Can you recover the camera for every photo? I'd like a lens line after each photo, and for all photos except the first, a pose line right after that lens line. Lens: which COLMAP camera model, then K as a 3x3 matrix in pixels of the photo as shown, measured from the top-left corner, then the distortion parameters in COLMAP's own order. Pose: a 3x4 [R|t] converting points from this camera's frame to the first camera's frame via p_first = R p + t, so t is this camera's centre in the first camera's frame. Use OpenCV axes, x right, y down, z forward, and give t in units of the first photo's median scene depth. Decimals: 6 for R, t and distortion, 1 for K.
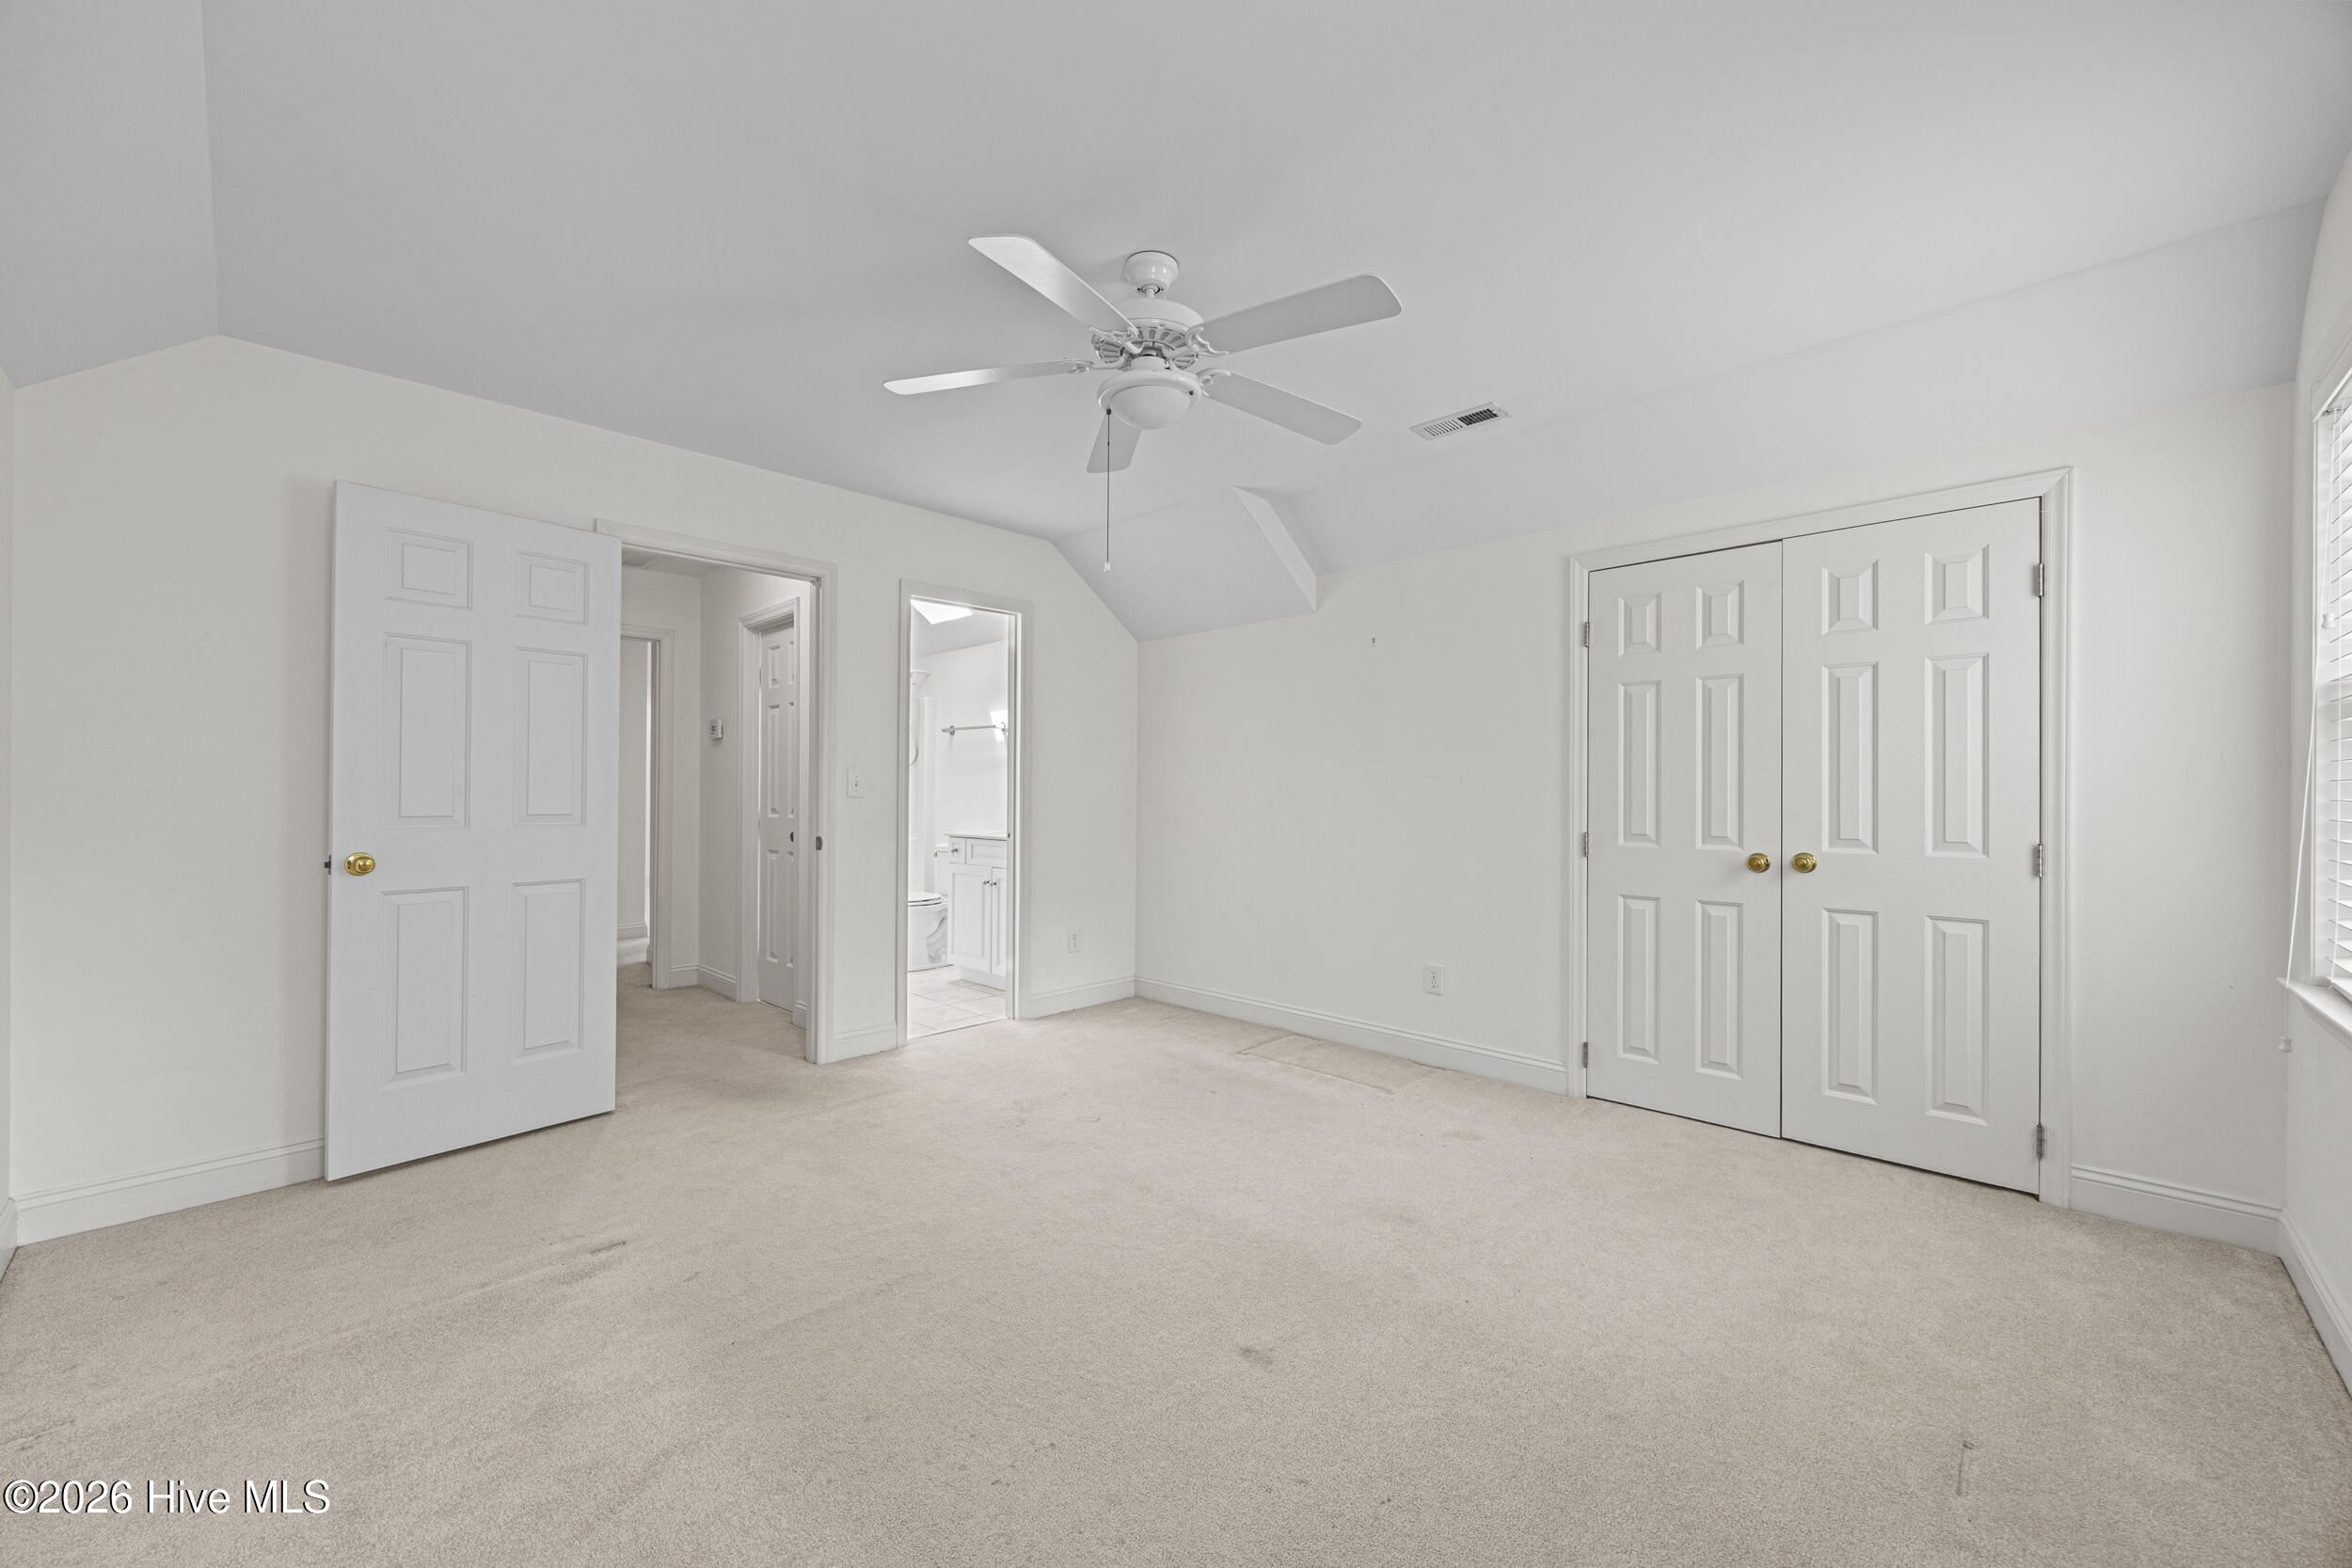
lens RADIAL K [[891.2, 0, 1164.0], [0, 891.2, 782.7], [0, 0, 1]] dist [-0.002810, -0.000099]
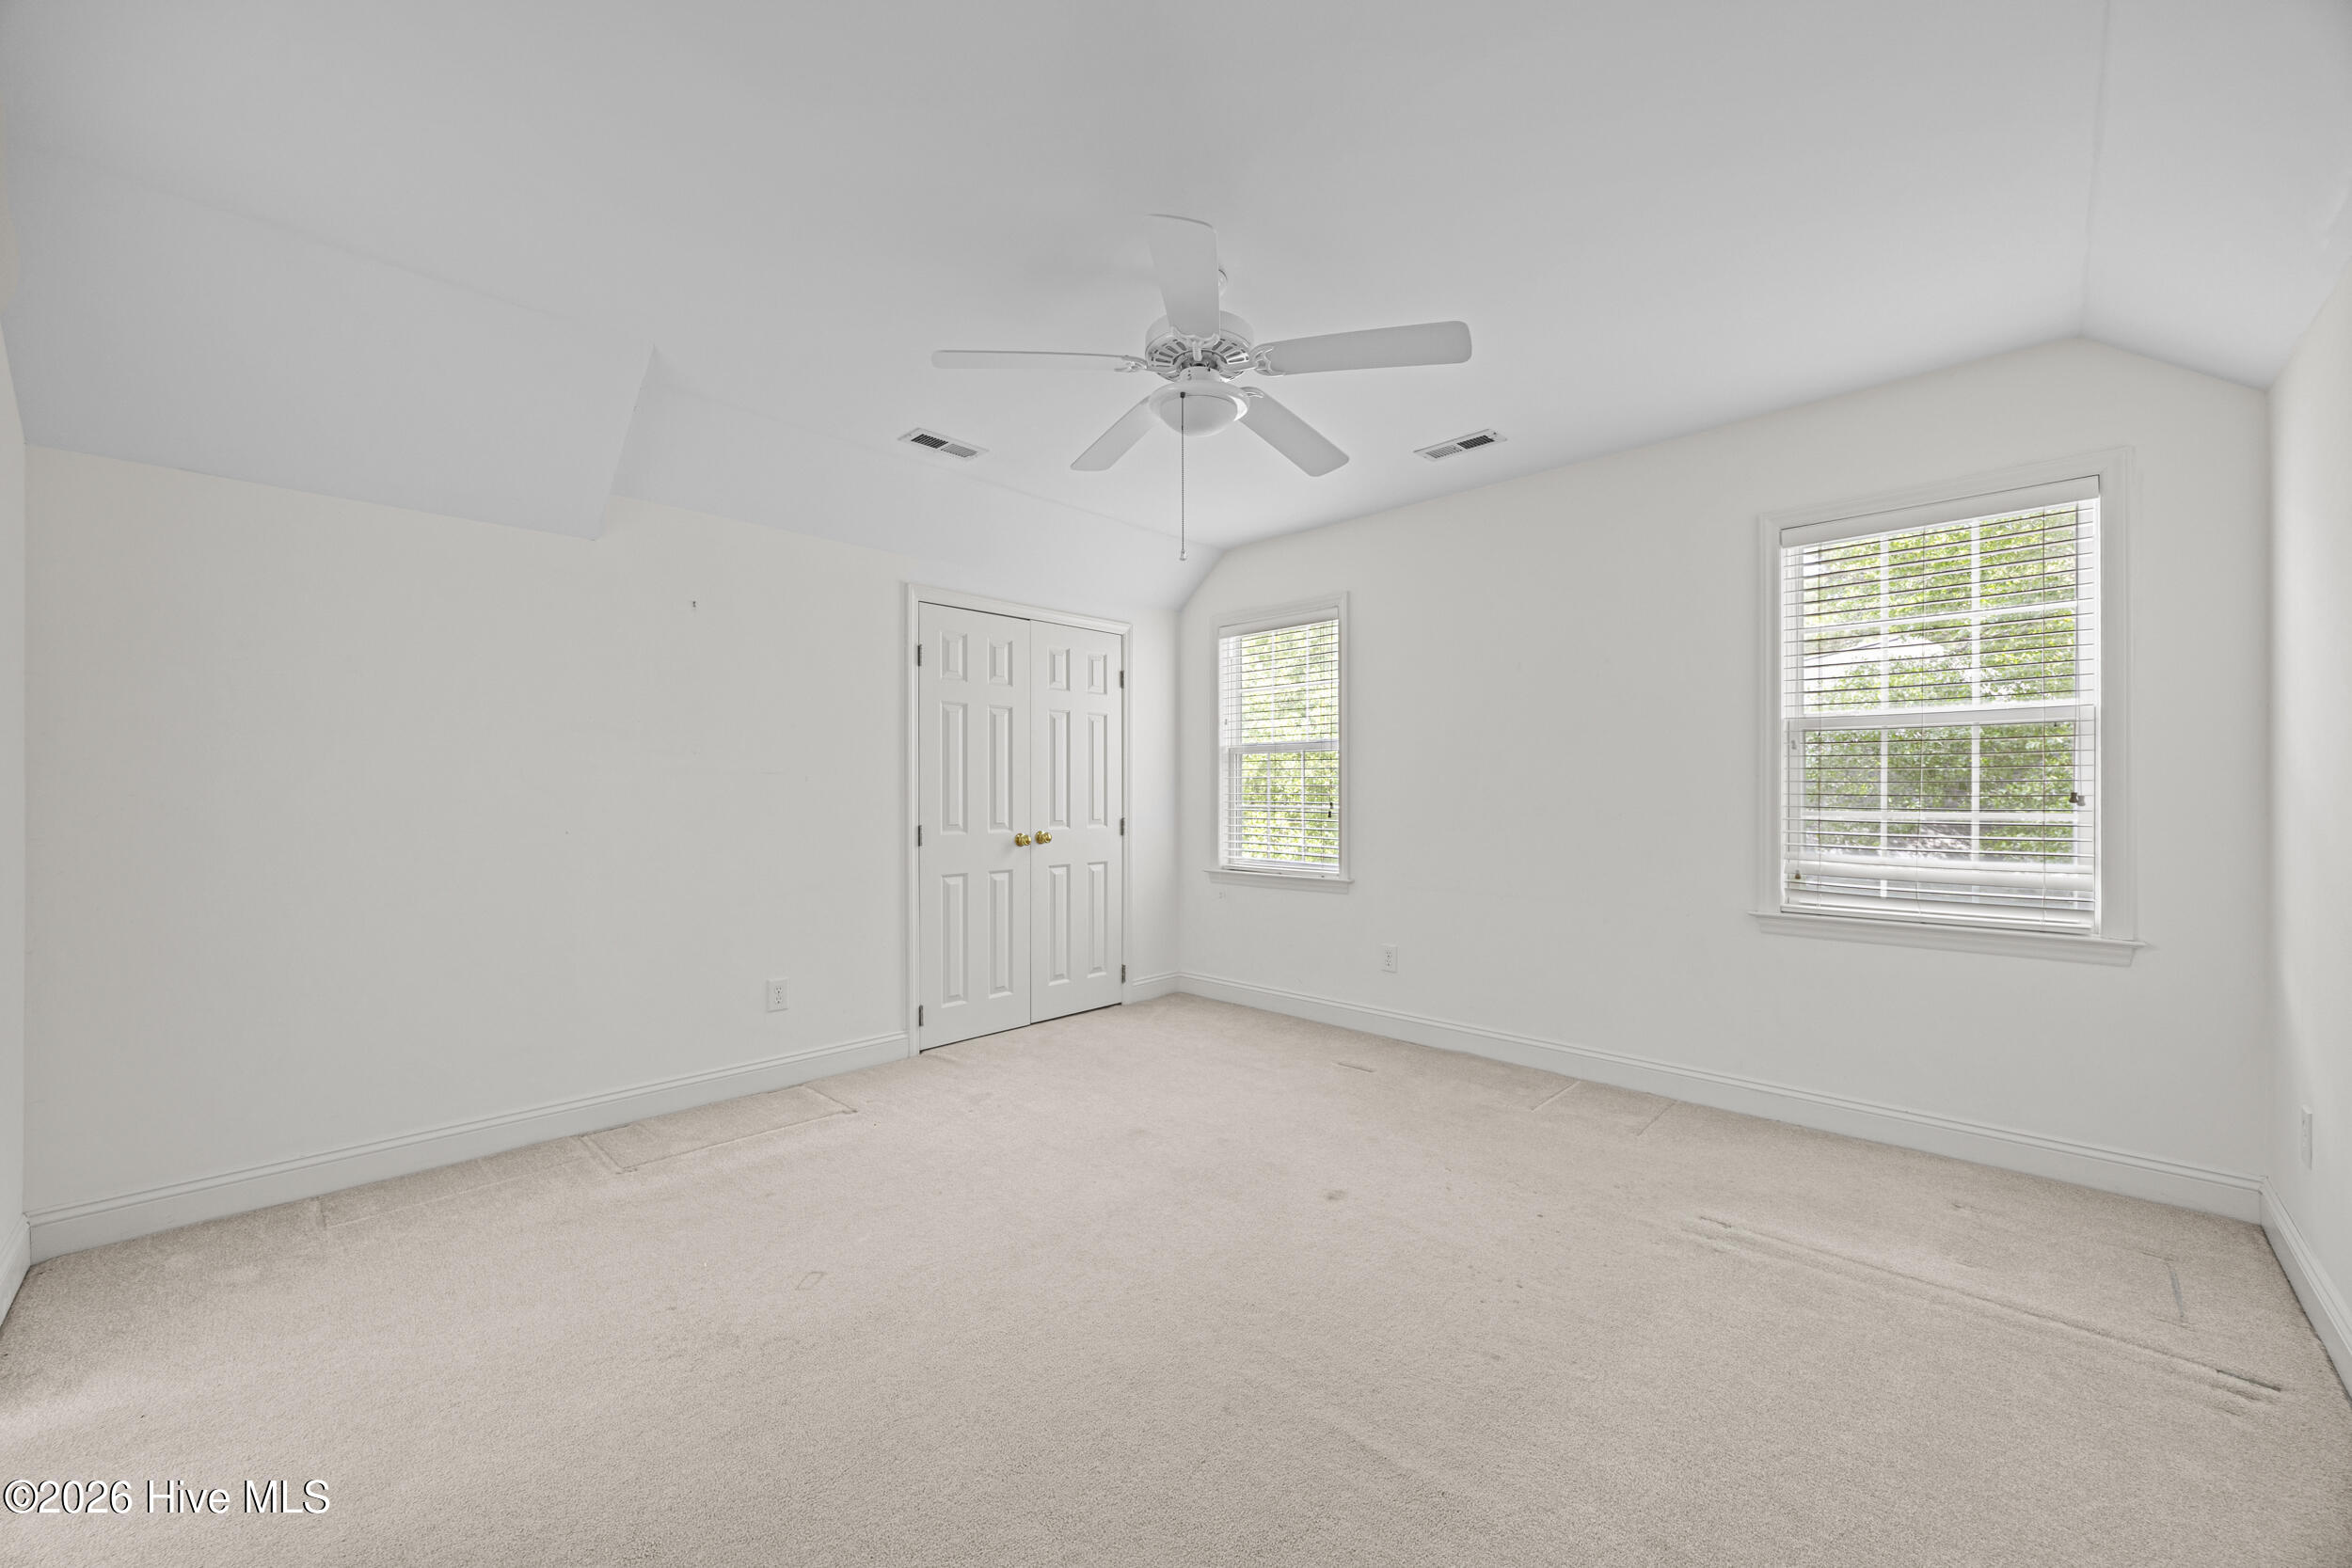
lens RADIAL K [[891.2, 0, 1163.6], [0, 891.2, 798.3], [0, 0, 1]] dist [-0.002810, -0.000099]
pose [[-0.001399, -0.004166, 0.999990, -0.746991], [-0.008363, 0.999956, 0.004154, 0.014472], [-0.999964, -0.008357, -0.001434, 0.742570]]
